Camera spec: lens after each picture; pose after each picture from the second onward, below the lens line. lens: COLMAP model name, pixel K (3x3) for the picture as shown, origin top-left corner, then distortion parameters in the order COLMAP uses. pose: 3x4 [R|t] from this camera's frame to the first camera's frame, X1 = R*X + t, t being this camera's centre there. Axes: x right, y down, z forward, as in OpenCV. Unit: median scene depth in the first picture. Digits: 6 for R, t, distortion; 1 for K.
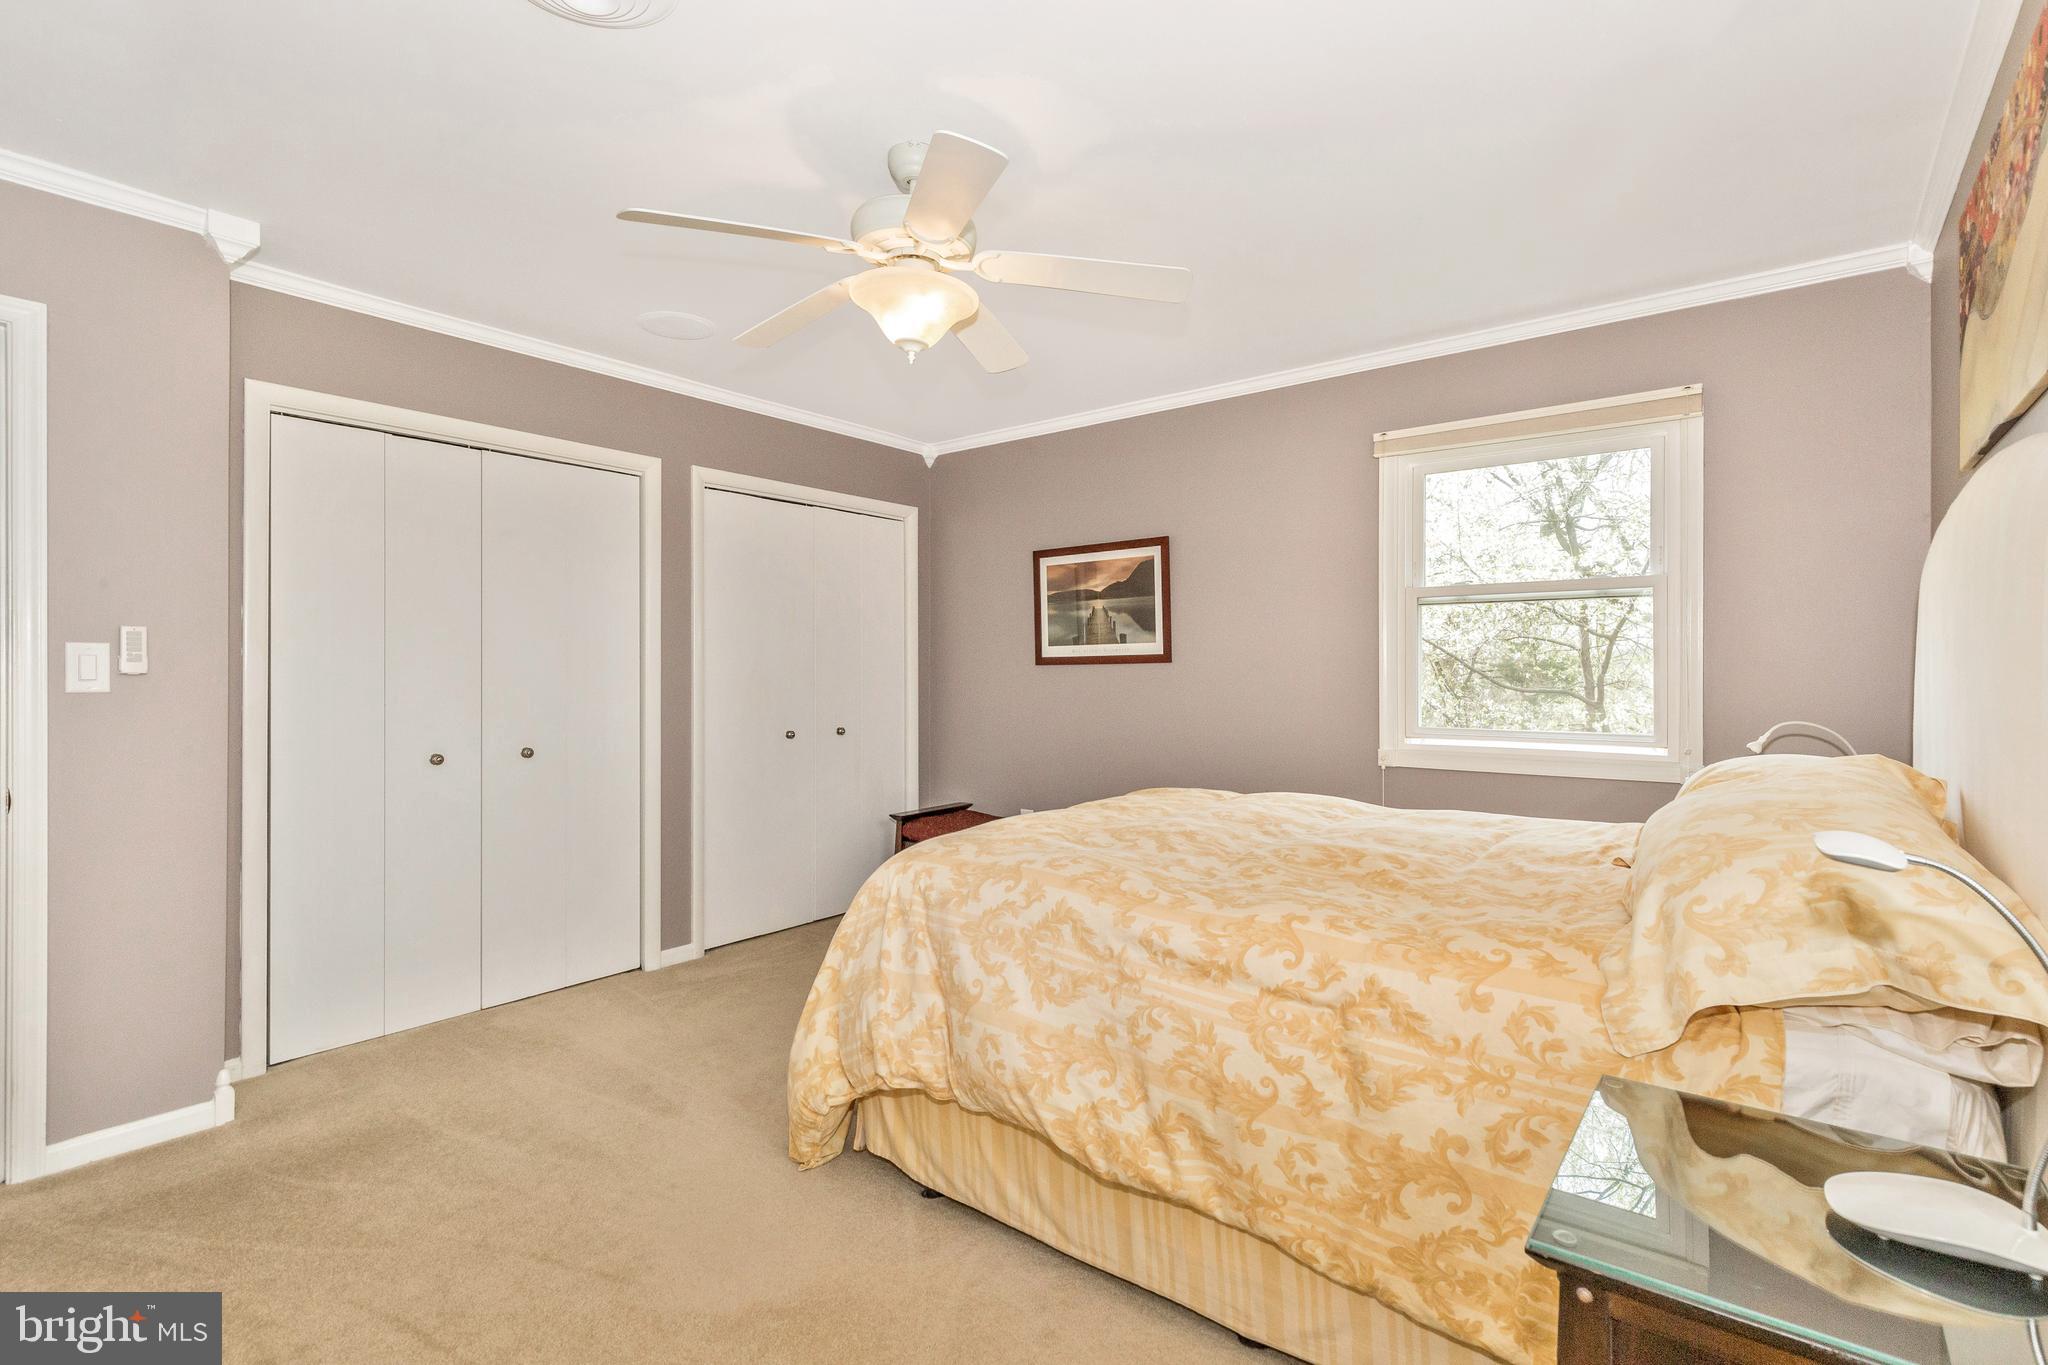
lens RADIAL K [[975.0, 0, 1025.6], [0, 975.0, 682.1], [0, 0, 1]] dist [0.017682, -0.005202]
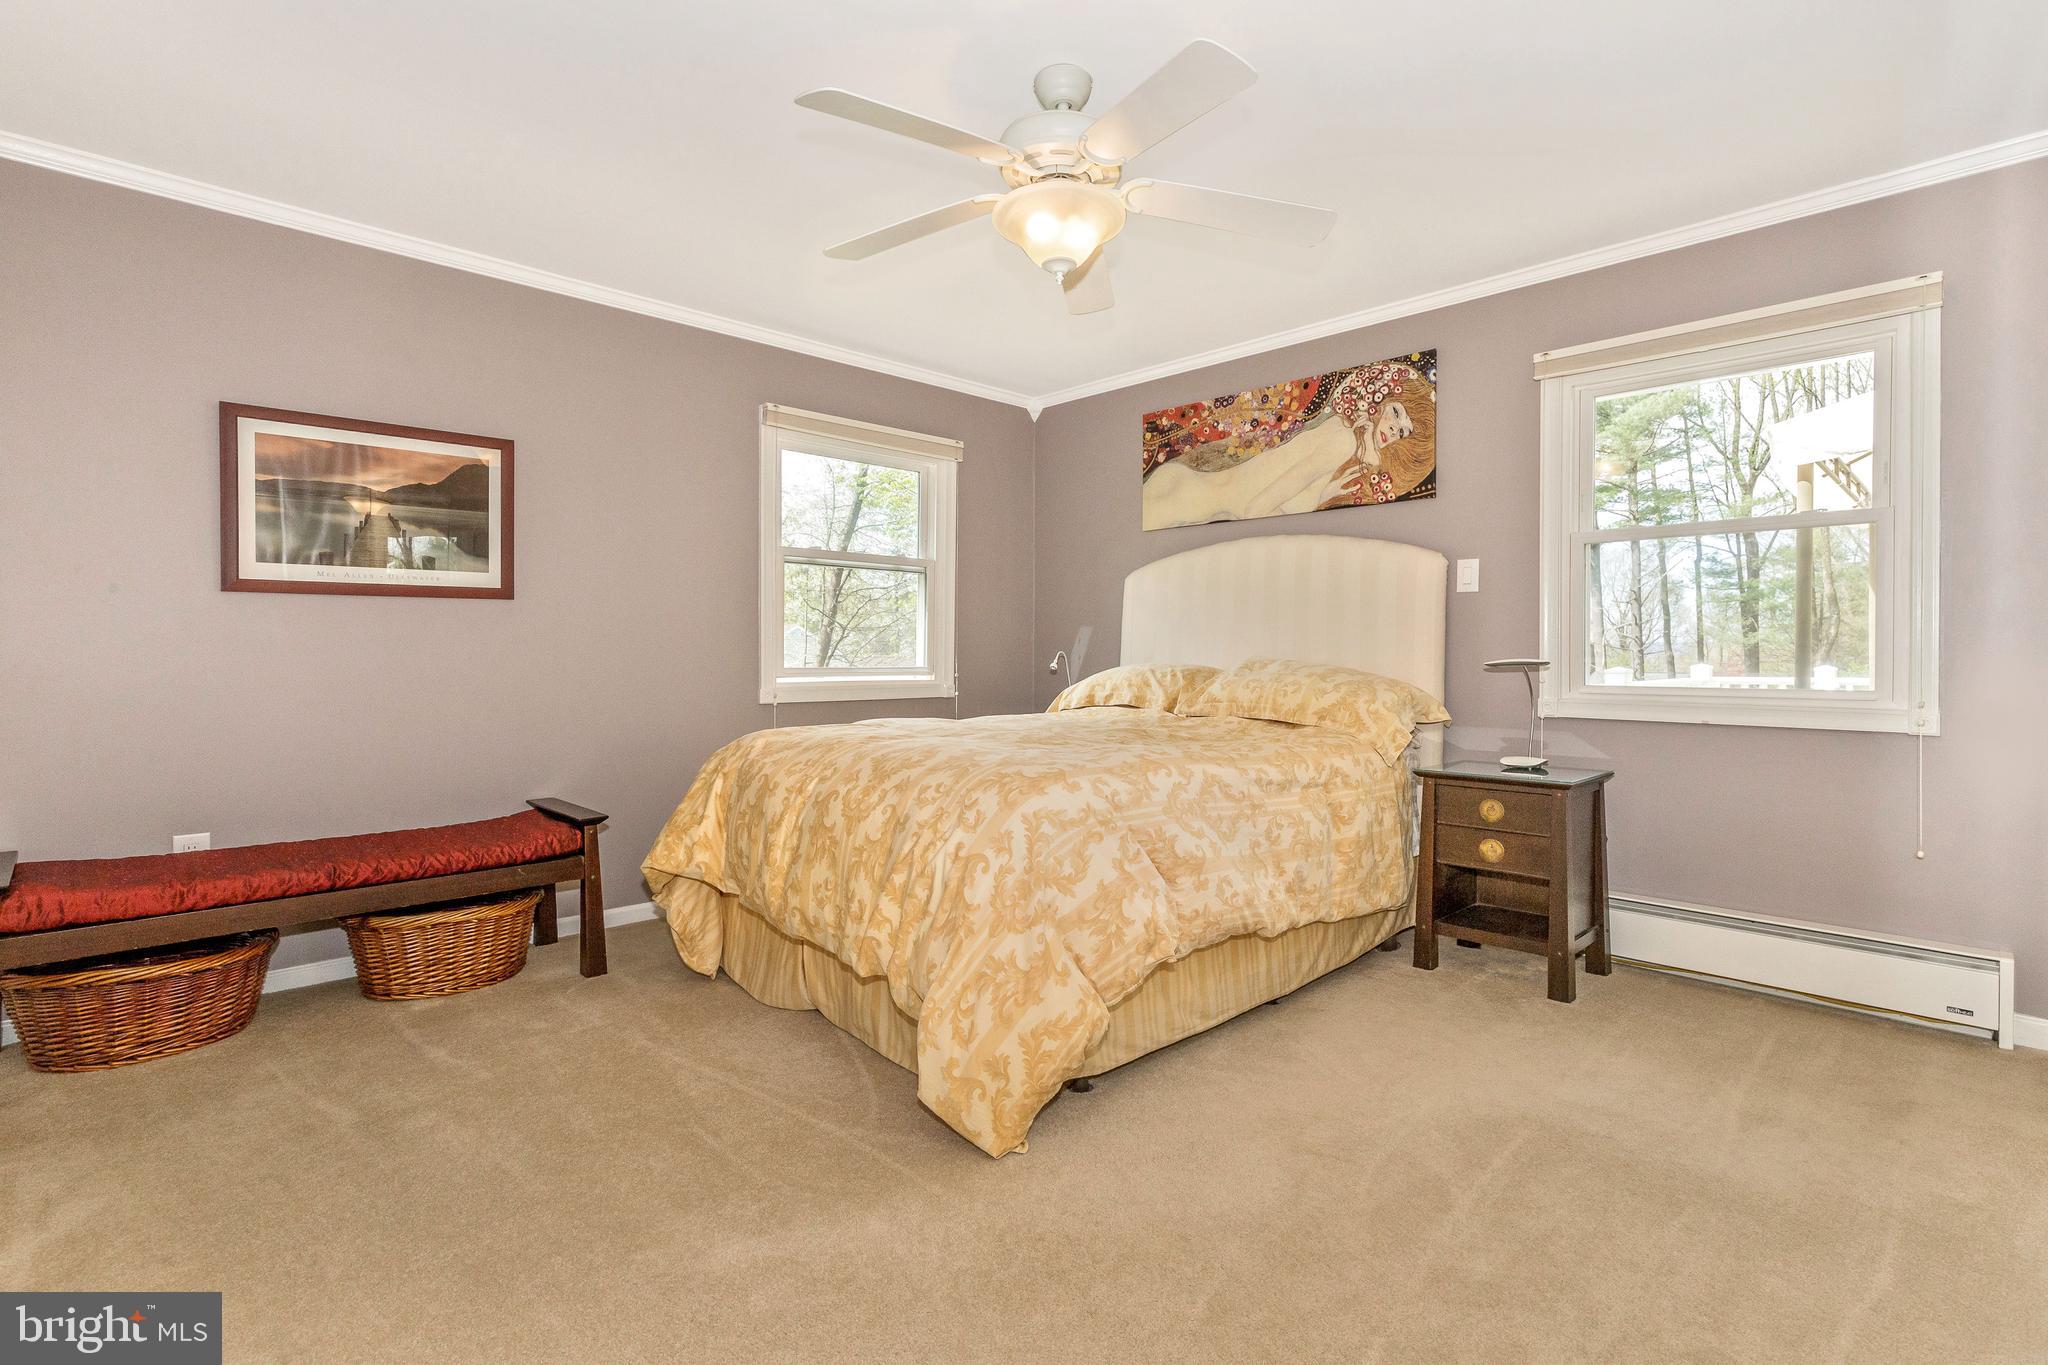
lens RADIAL K [[994.7, 0, 1027.4], [0, 994.7, 661.3], [0, 0, 1]] dist [-0.000431, 0.000588]
pose [[0.129361, -0.004729, 0.991586, -0.598421], [0.005520, 0.999977, 0.004049, 0.029347], [-0.991582, 0.004949, 0.129384, 0.472405]]
